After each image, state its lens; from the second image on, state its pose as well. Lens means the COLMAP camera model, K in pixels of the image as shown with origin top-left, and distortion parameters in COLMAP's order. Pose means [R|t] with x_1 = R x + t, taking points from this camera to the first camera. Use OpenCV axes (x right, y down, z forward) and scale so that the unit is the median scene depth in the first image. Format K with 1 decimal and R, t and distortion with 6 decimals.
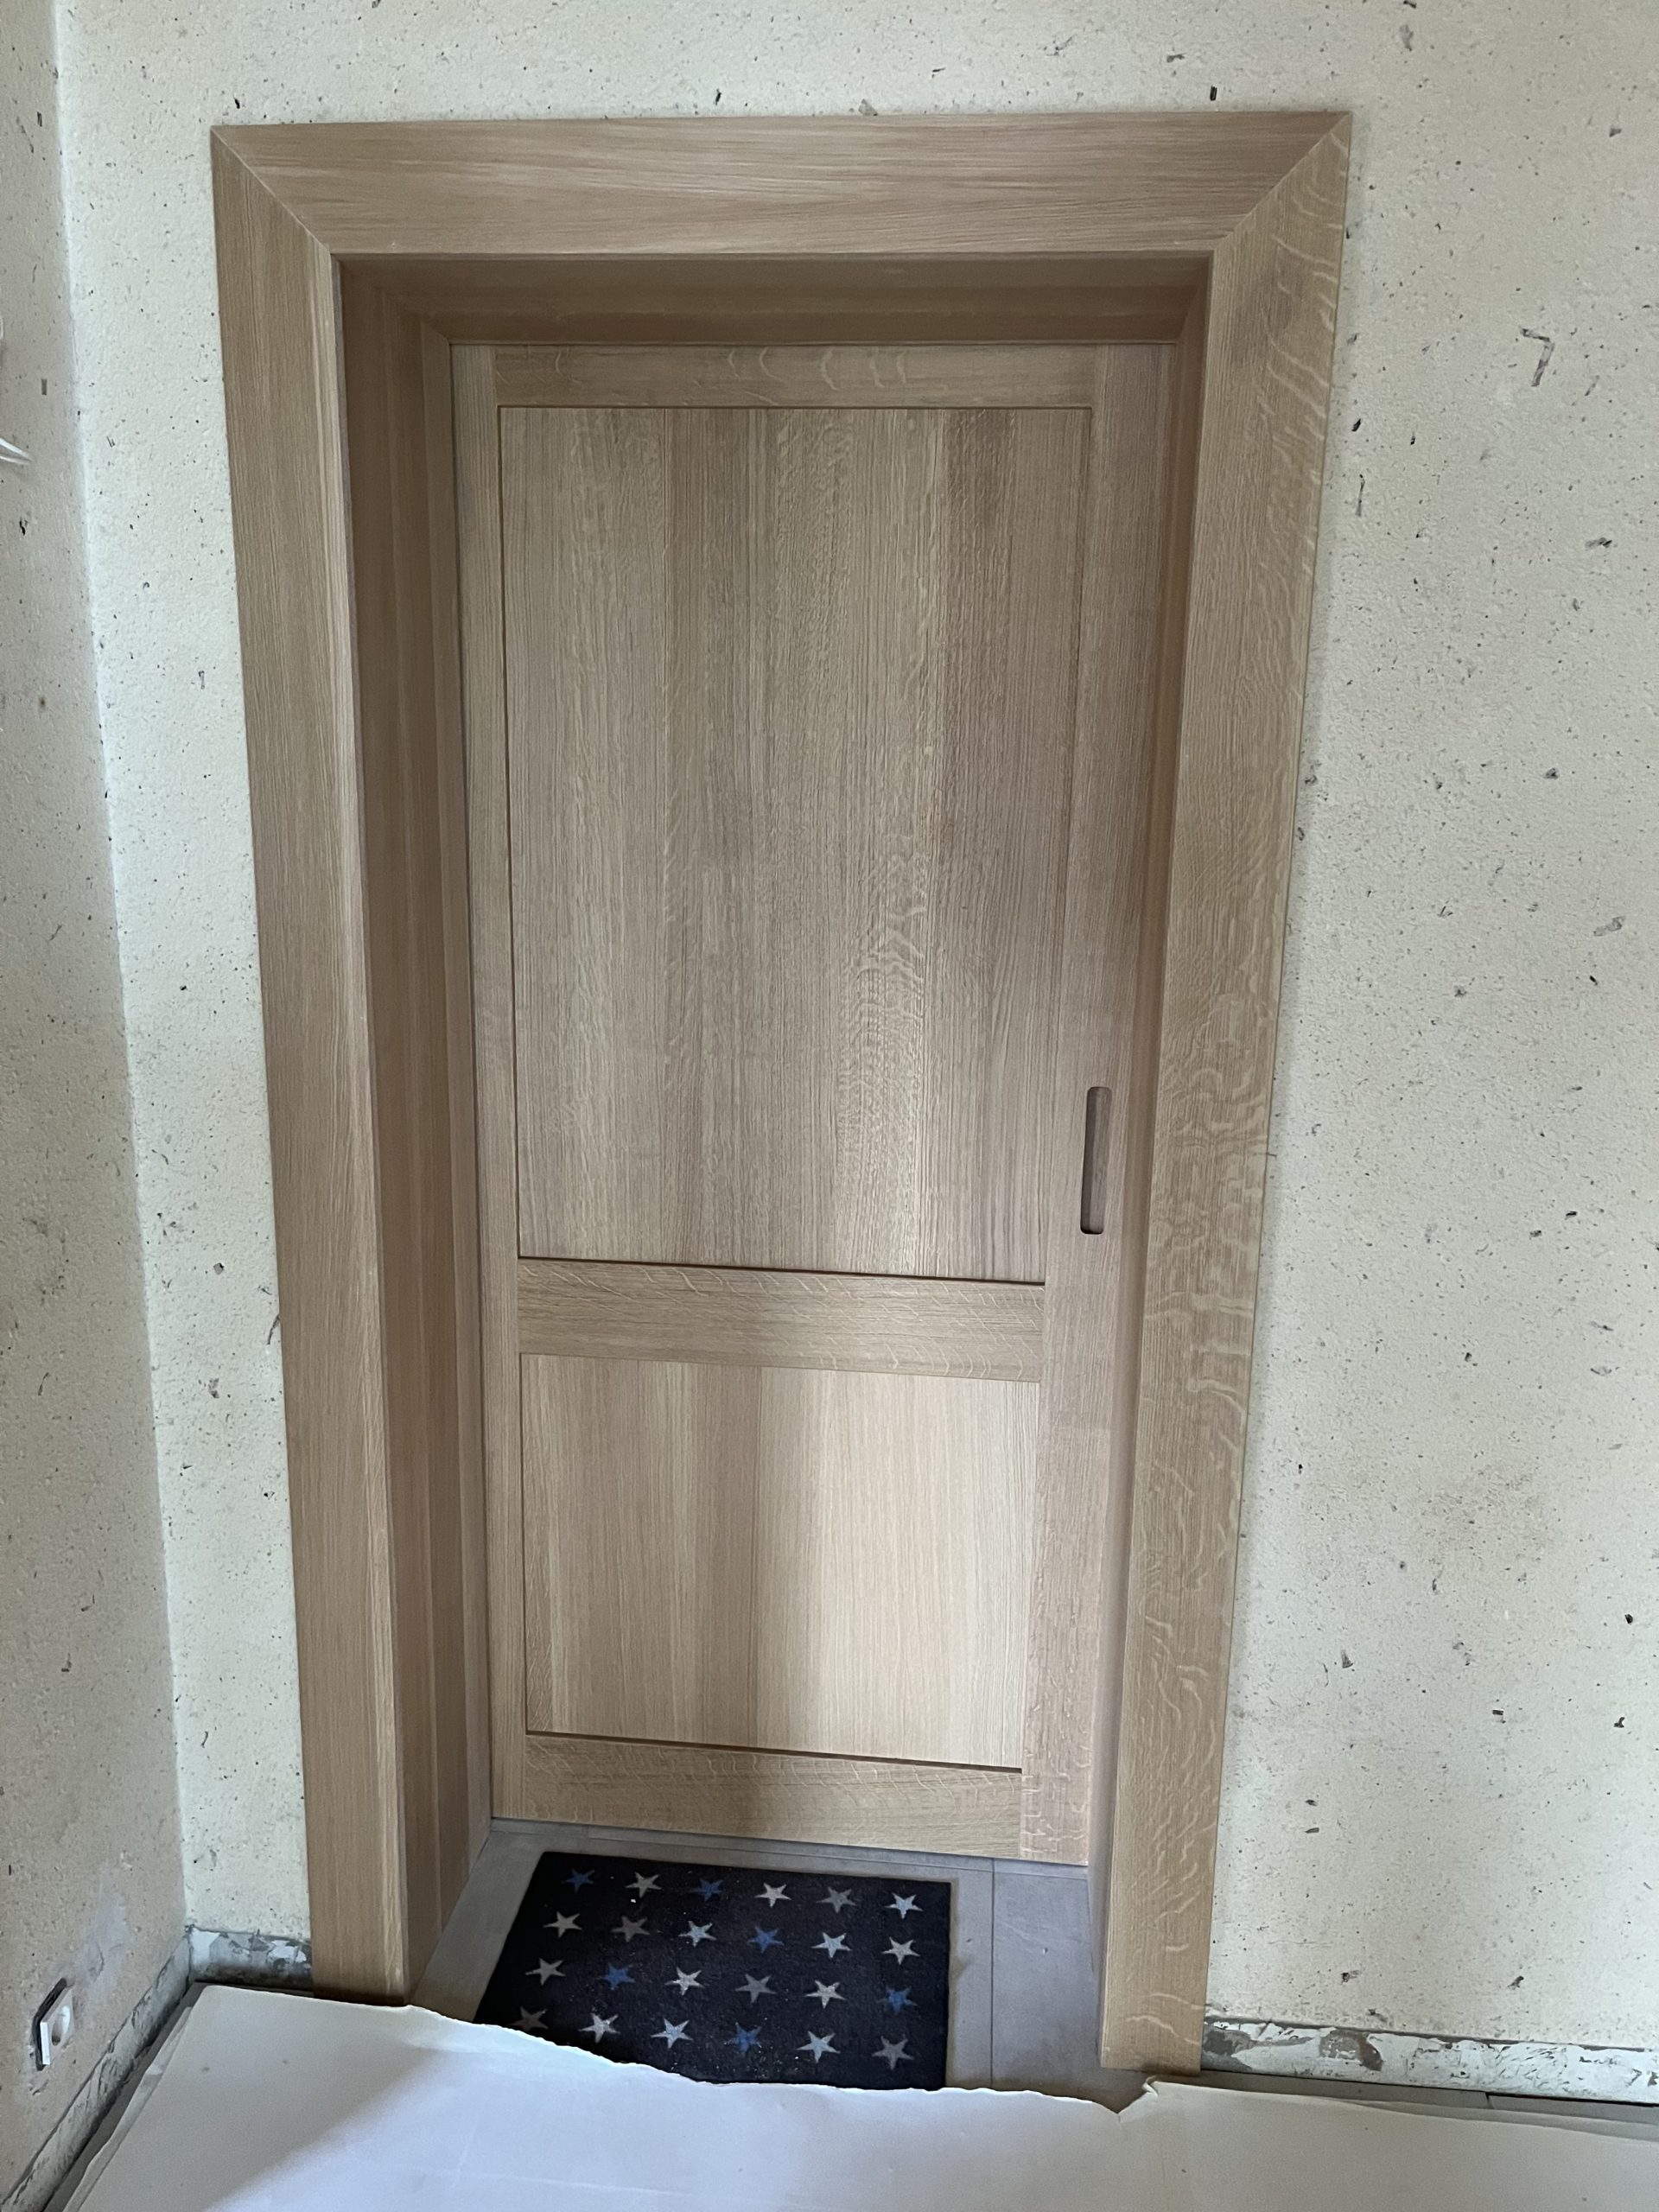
lens RADIAL K [[1681.8, 0, 829.5], [0, 1681.8, 1106.0], [0, 0, 1]] dist [0.097535, -0.134125]
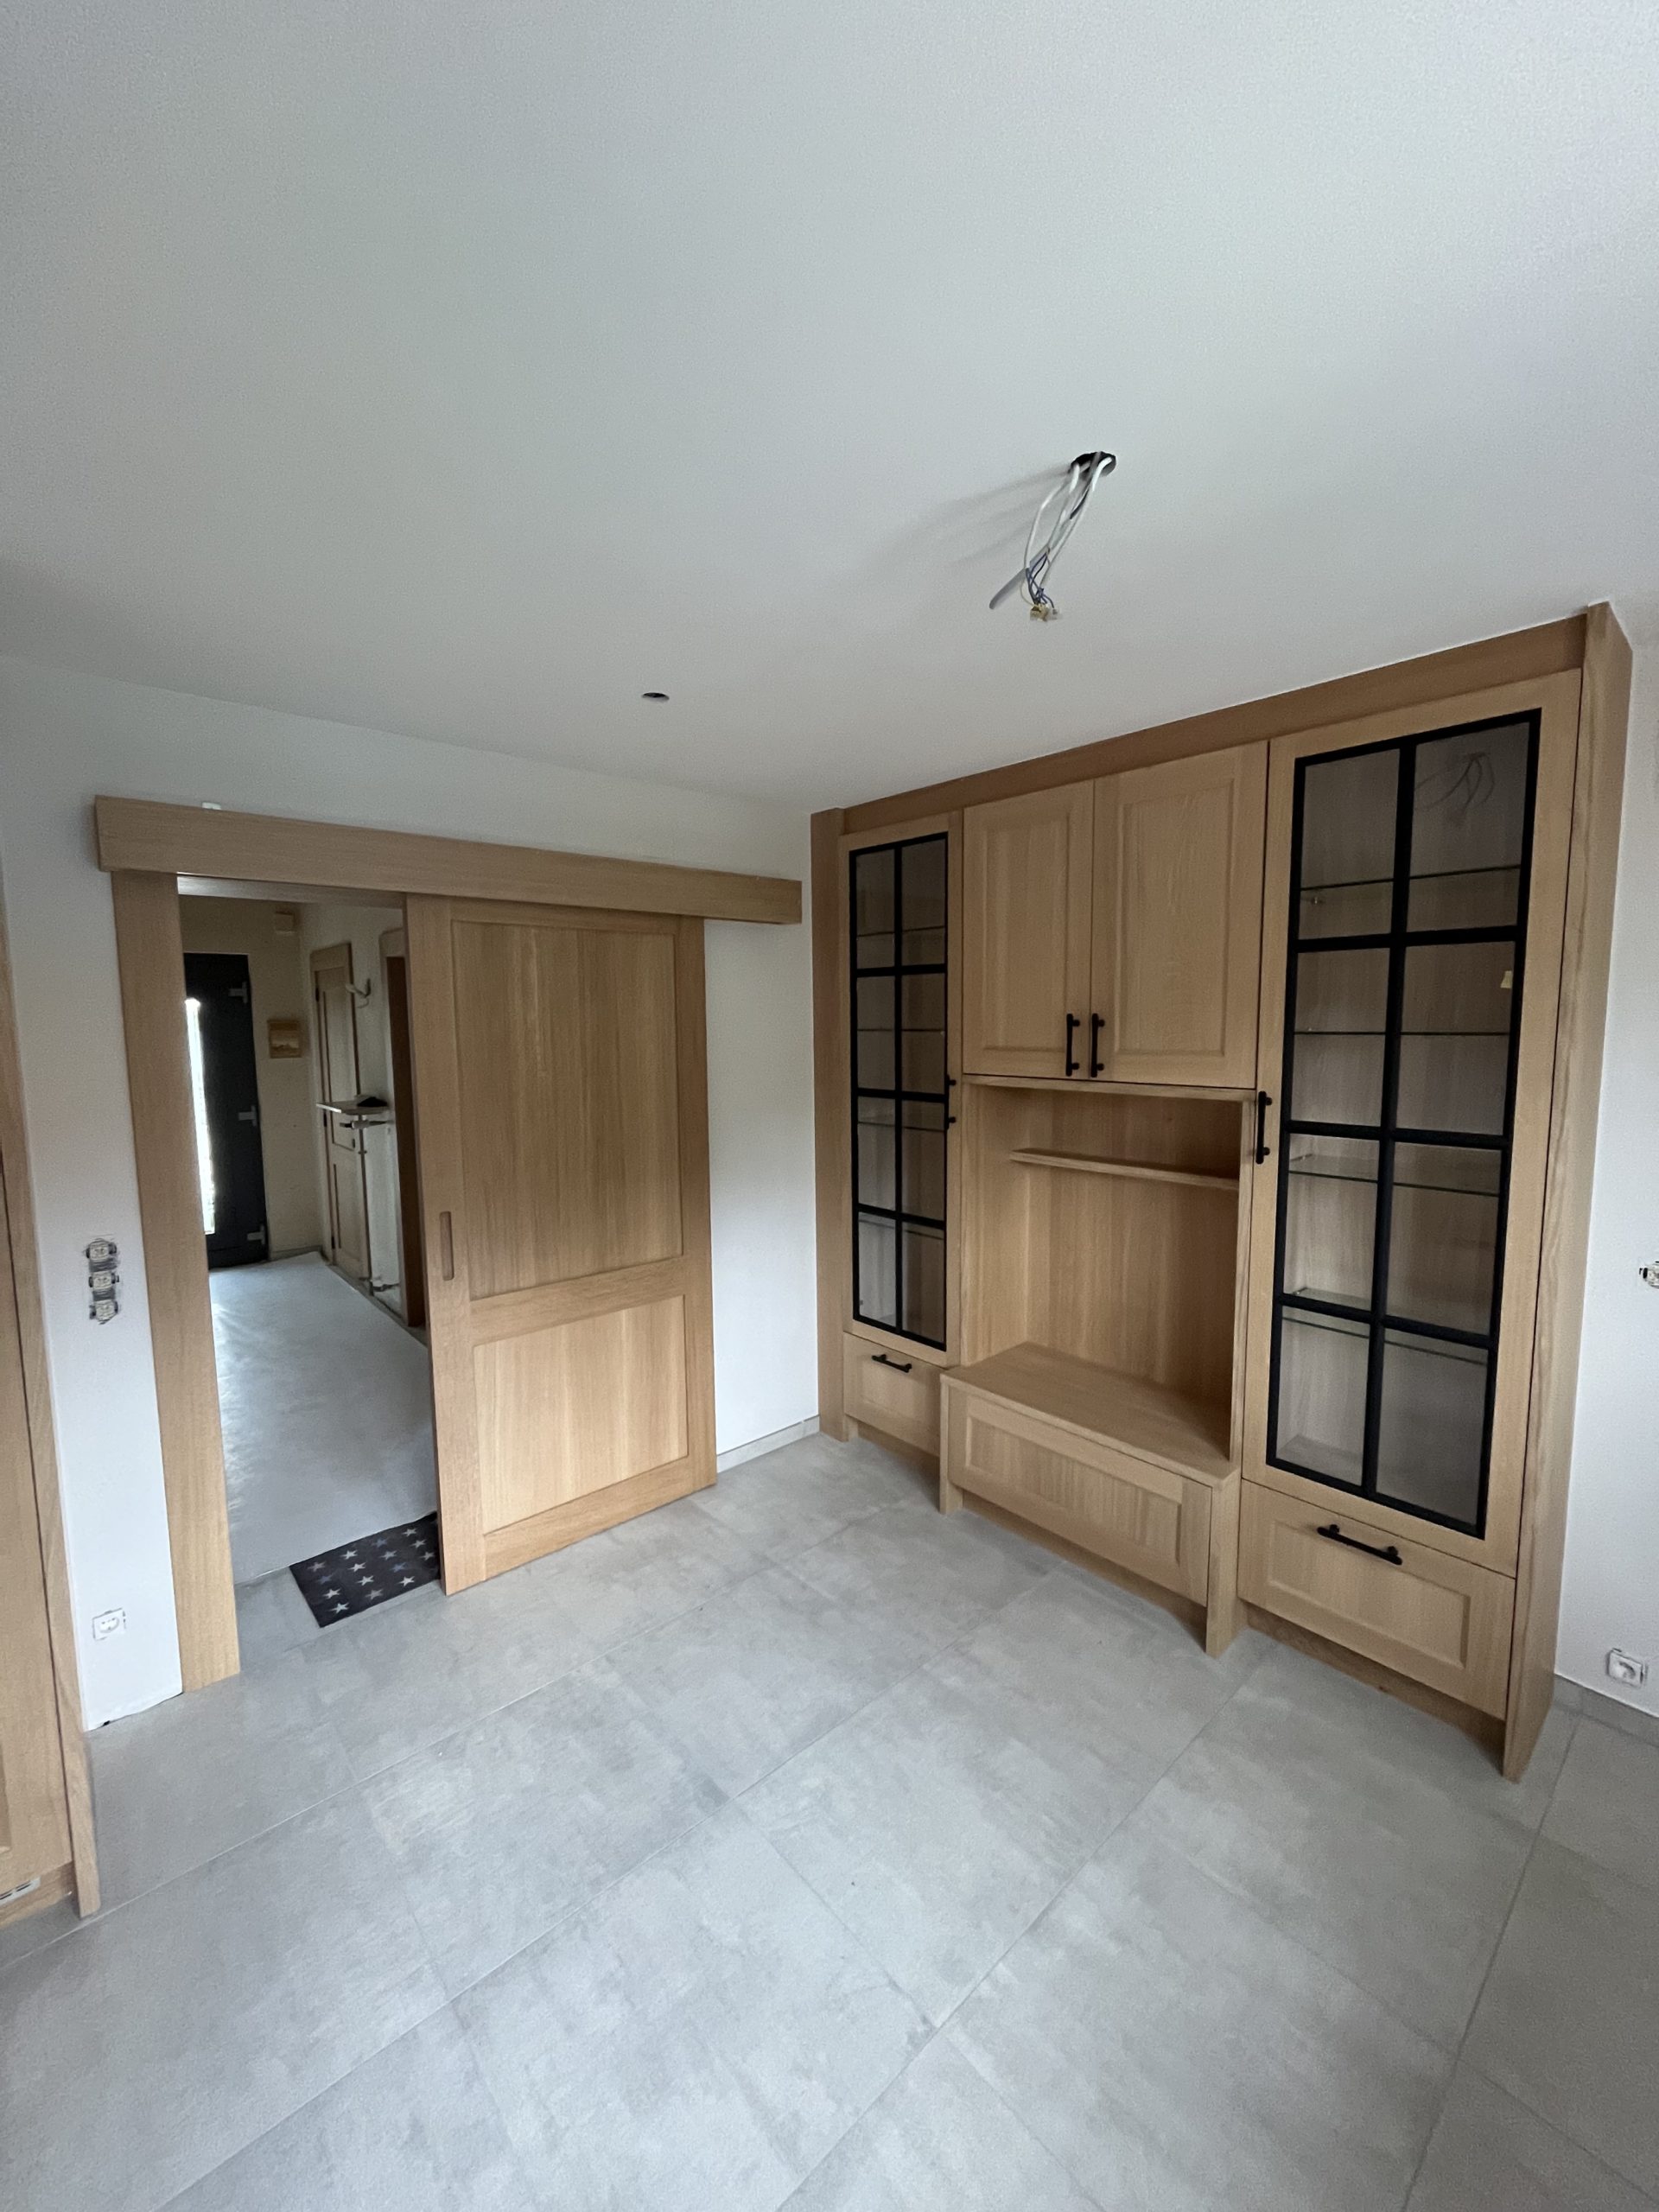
lens RADIAL K [[892.1, 0, 832.3], [0, 892.1, 1102.1], [0, 0, 1]] dist [0.001180, 0.000201]
pose [[-0.673836, 0.057816, -0.736615, 0.430119], [-0.166611, 0.959369, 0.227712, -0.502354], [0.719851, 0.276169, -0.636824, 2.068351]]
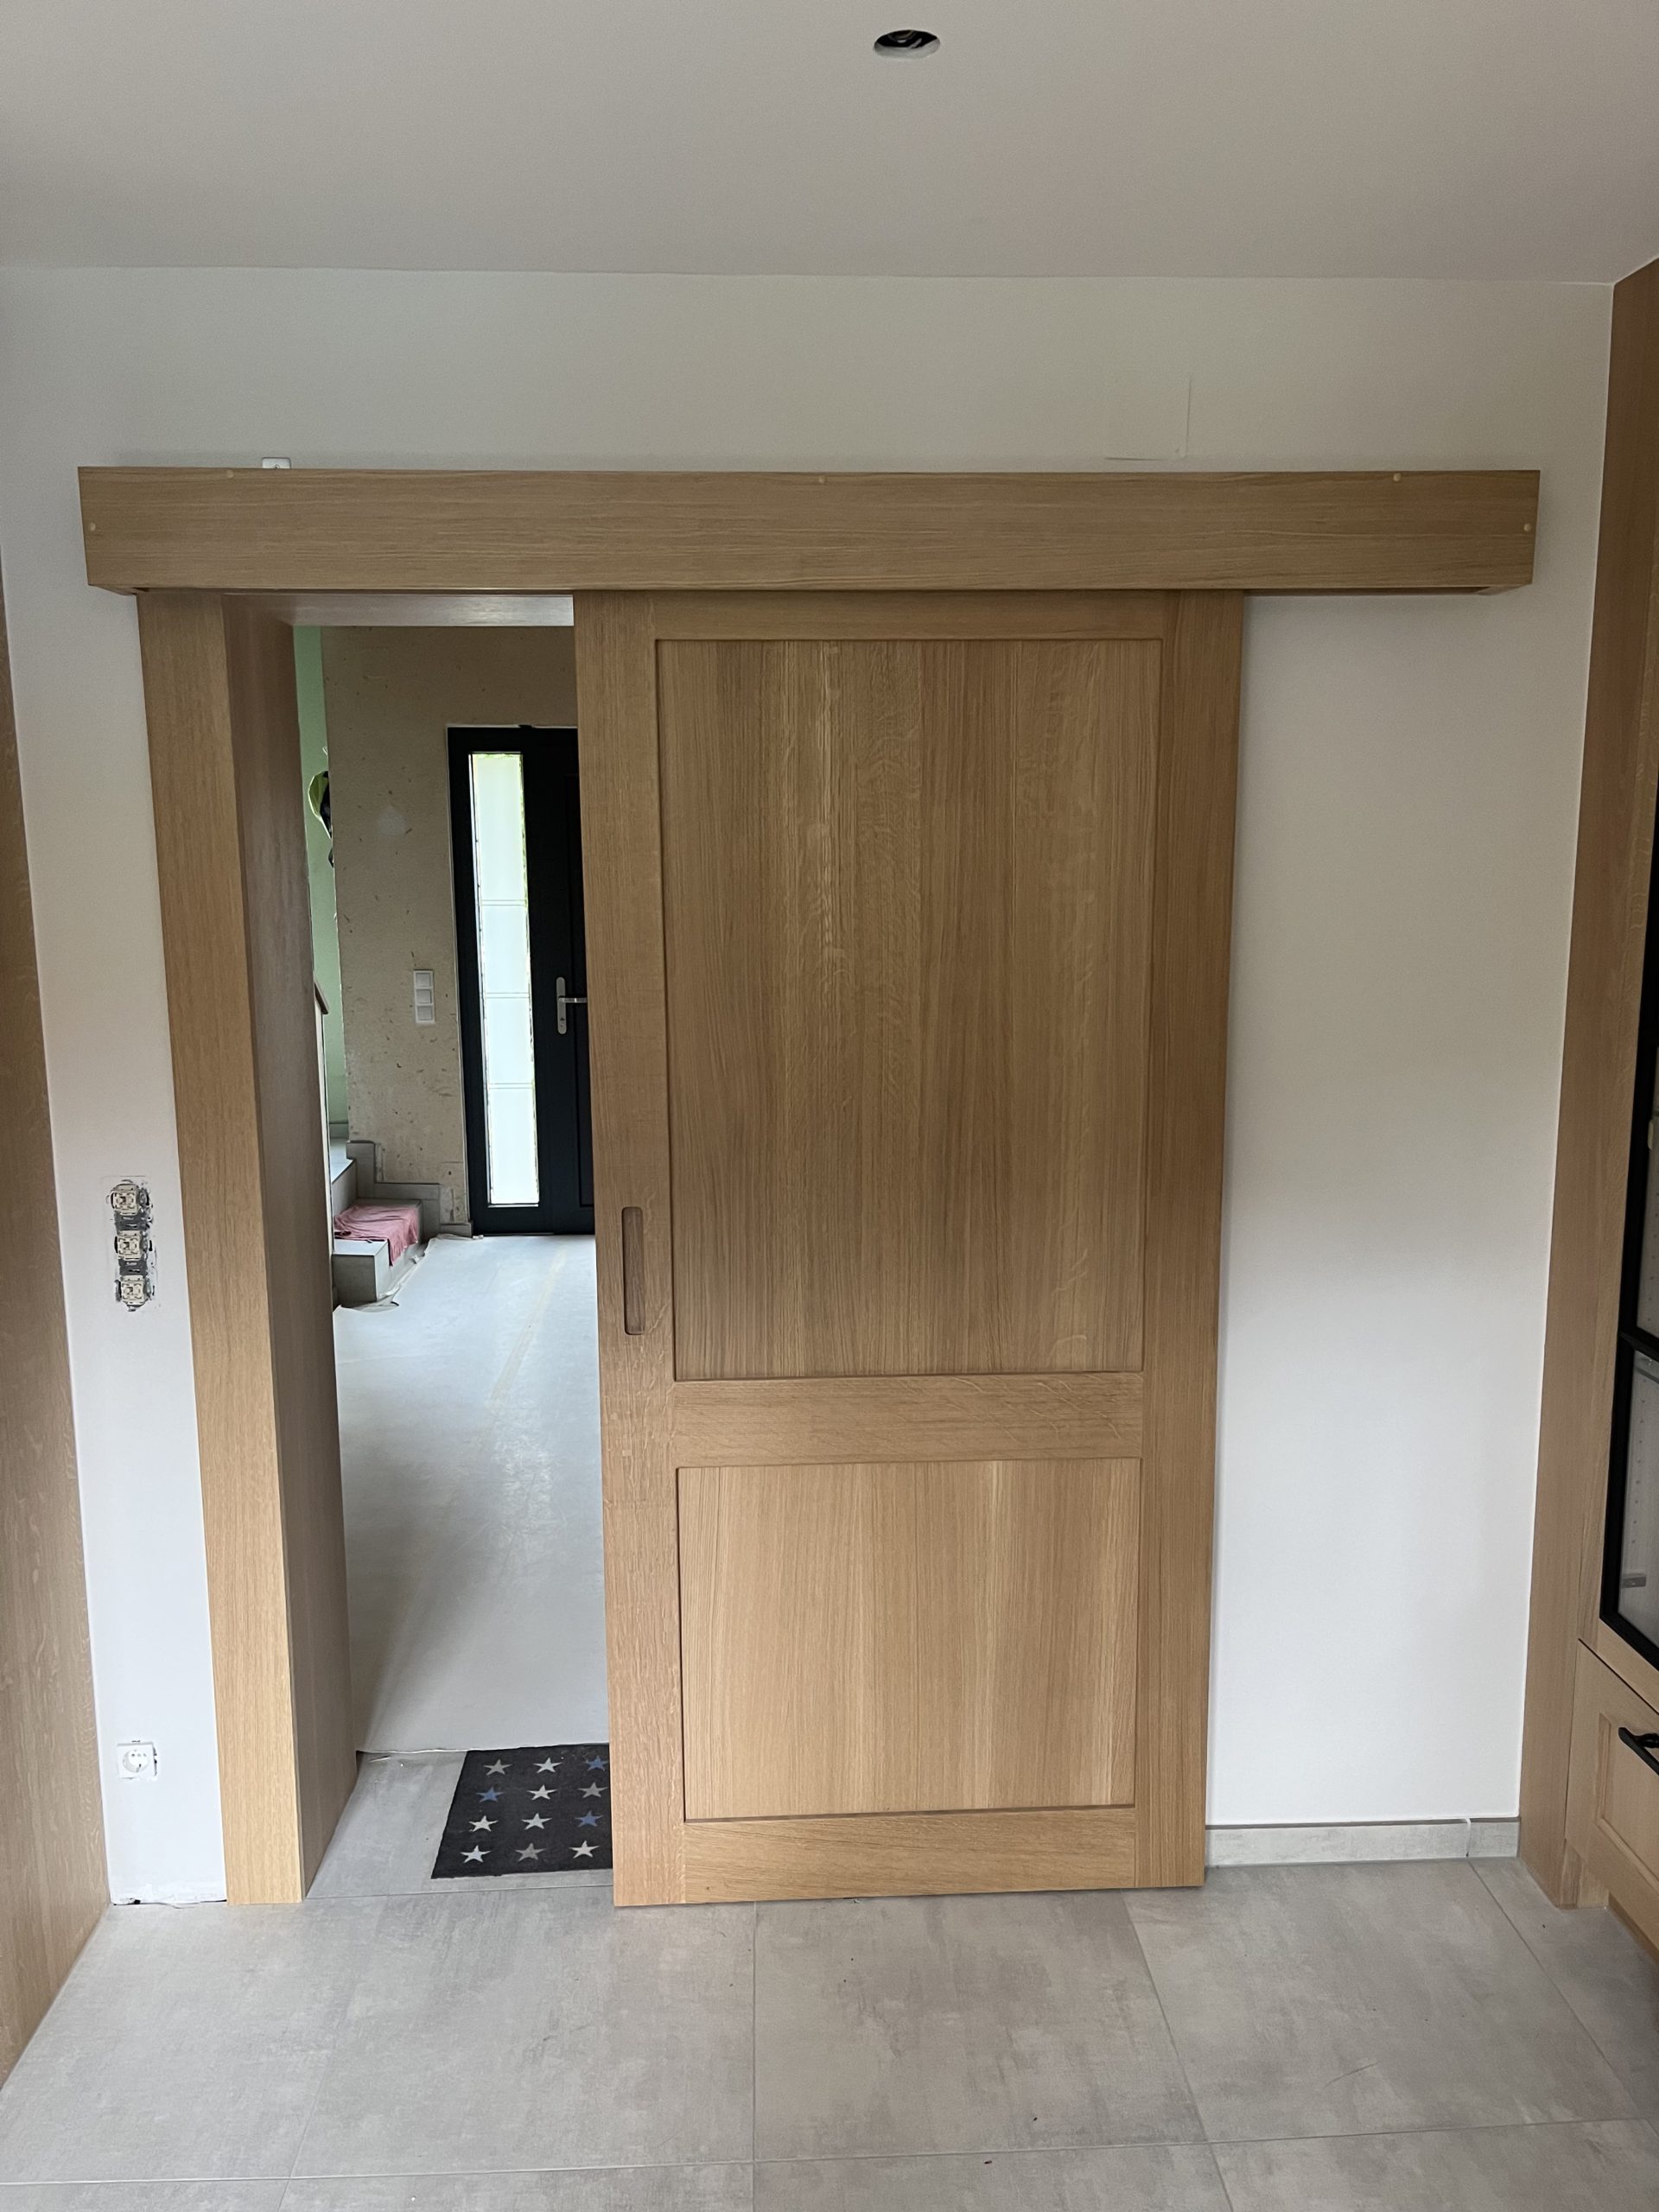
lens RADIAL K [[1681.8, 0, 829.5], [0, 1681.8, 1106.0], [0, 0, 1]] dist [0.097535, -0.134125]
pose [[-0.988551, 0.014381, -0.150201, -0.032508], [-0.042736, 0.928000, 0.370121, -0.515752], [0.144710, 0.372302, -0.916761, 2.062021]]
